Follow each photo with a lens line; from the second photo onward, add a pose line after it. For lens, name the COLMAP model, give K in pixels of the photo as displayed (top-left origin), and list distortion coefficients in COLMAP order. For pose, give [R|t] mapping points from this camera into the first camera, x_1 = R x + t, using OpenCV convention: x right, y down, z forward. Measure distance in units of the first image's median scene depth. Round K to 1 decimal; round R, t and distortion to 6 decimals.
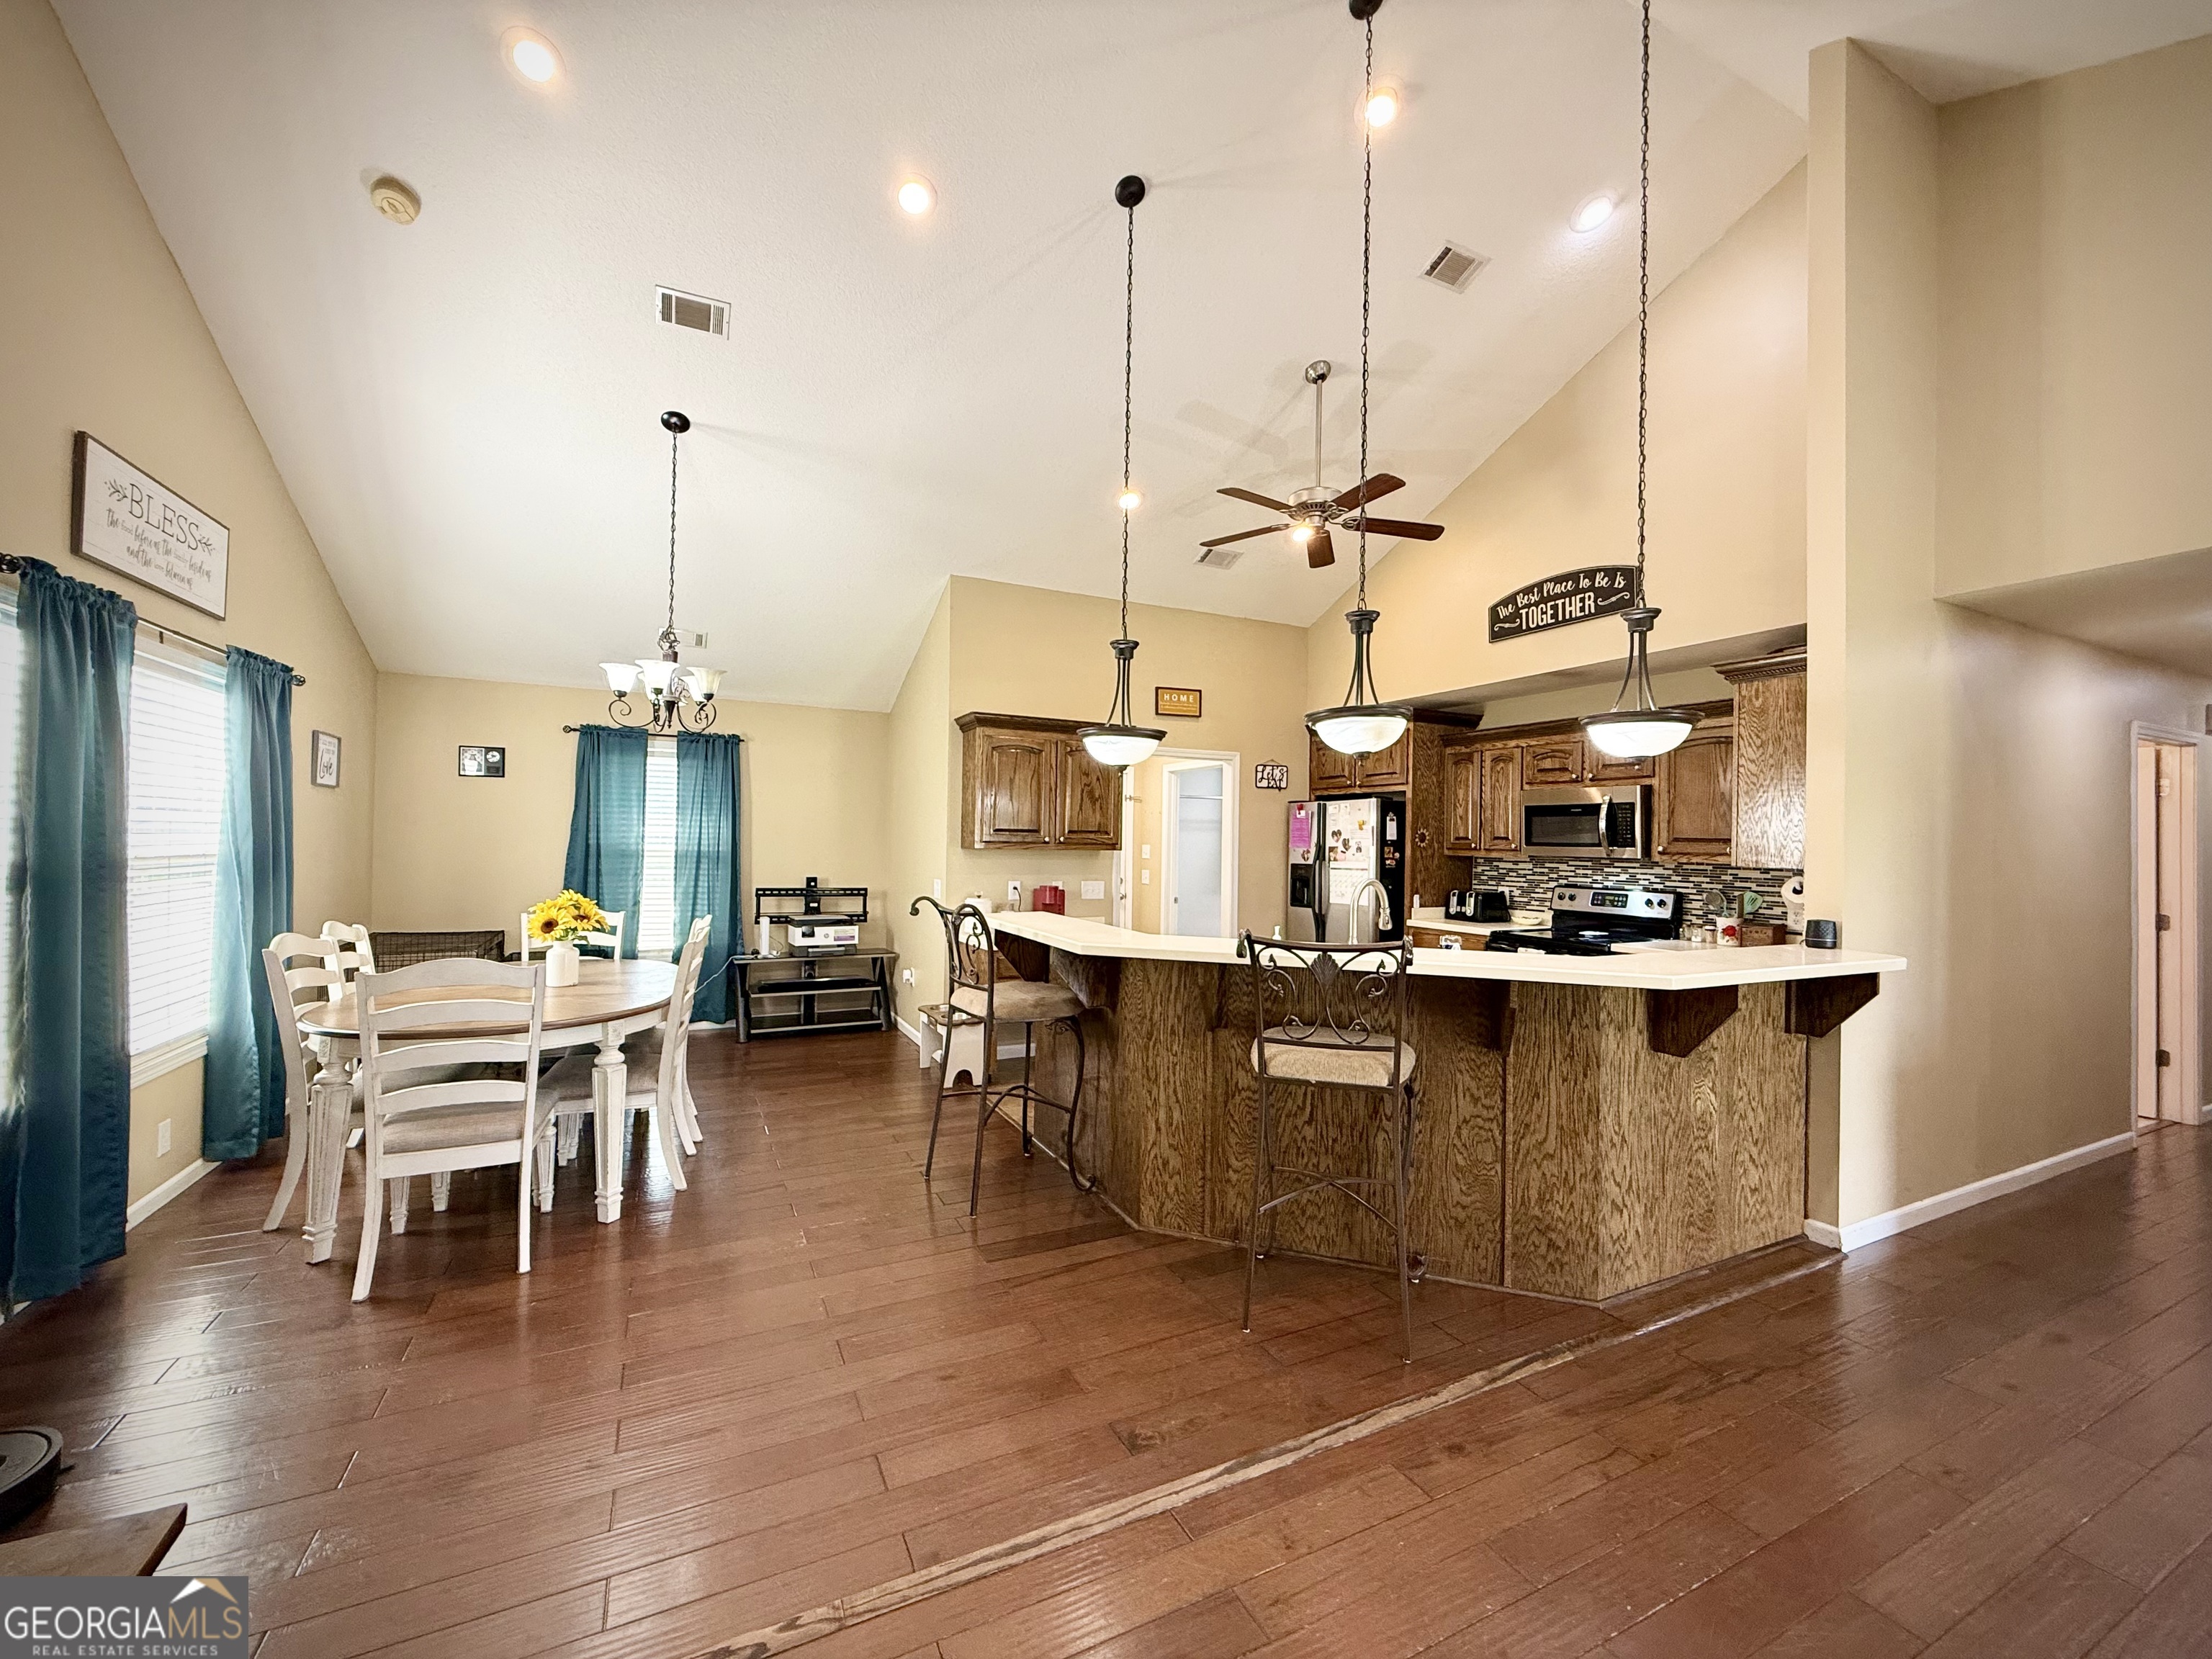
lens RADIAL K [[881.6, 0, 1109.3], [0, 881.6, 836.0], [0, 0, 1]] dist [0.000057, 0.000000]
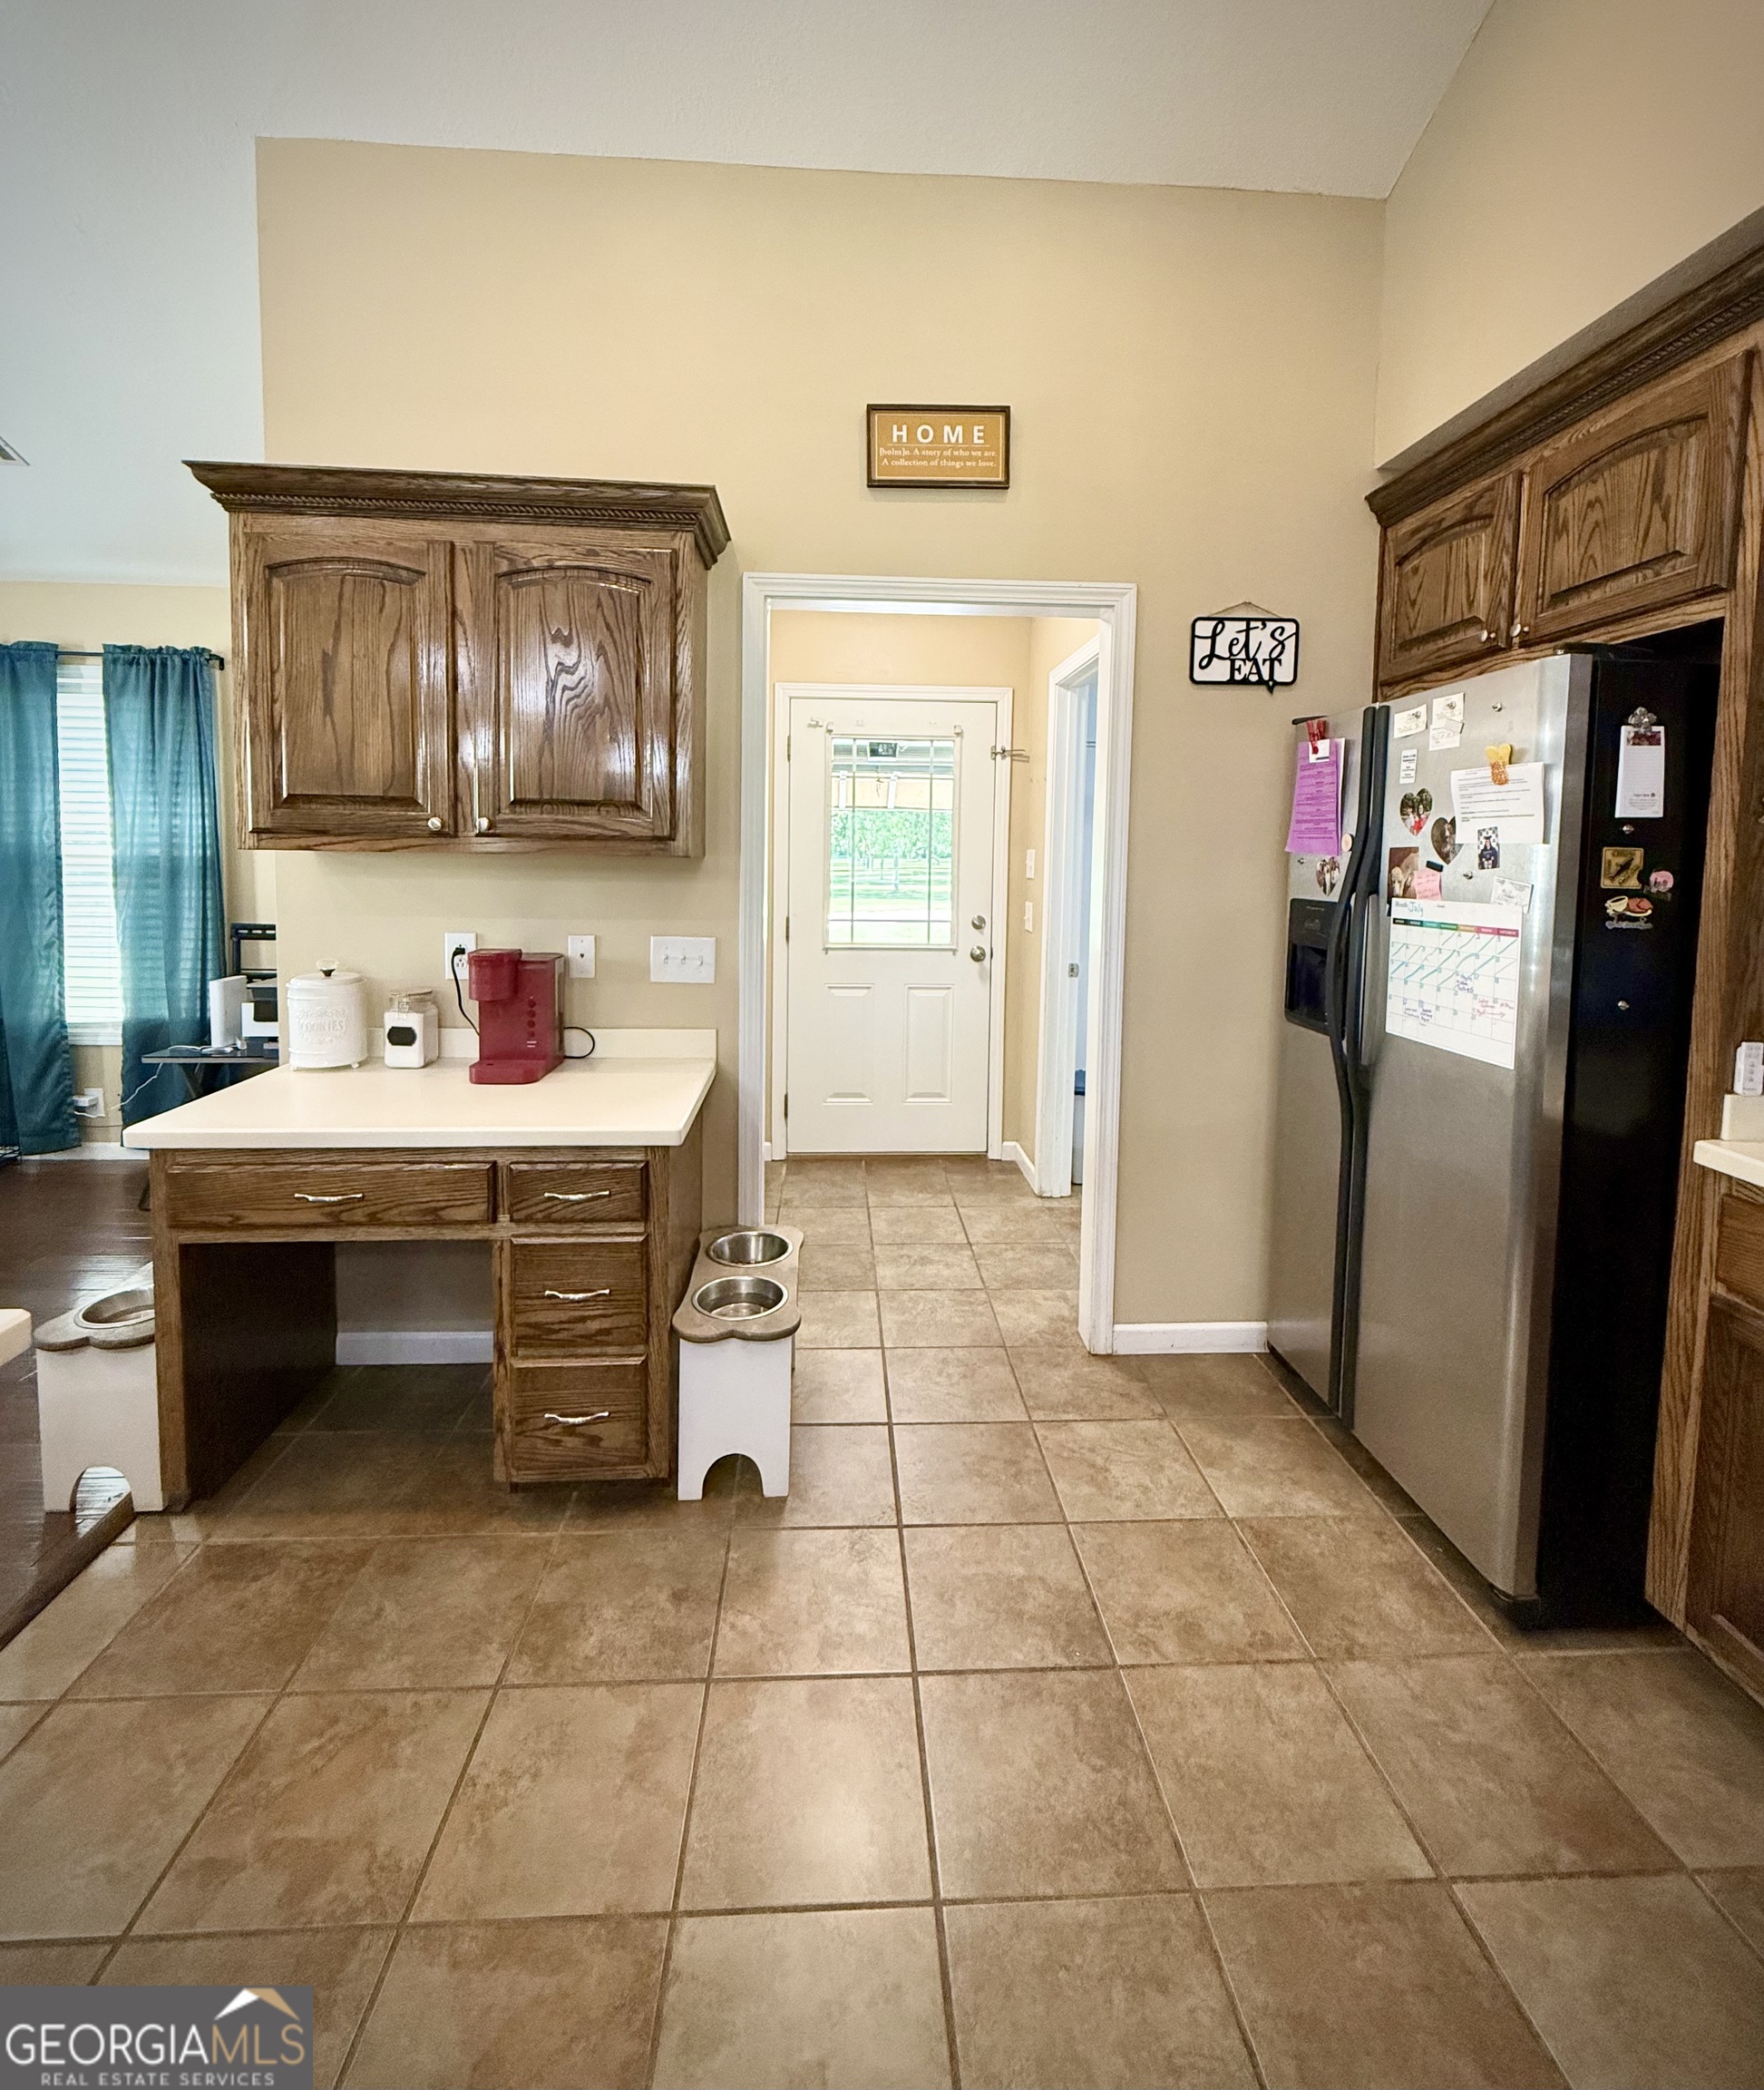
lens RADIAL K [[949.2, 0, 877.3], [0, 949.2, 911.9], [0, 0, 1]] dist [-0.000647, 0.000089]
pose [[0.920517, 0.024704, -0.389922, 0.215248], [0.001699, 0.997737, 0.067223, 0.011762], [0.390700, -0.062542, 0.918391, 0.632109]]
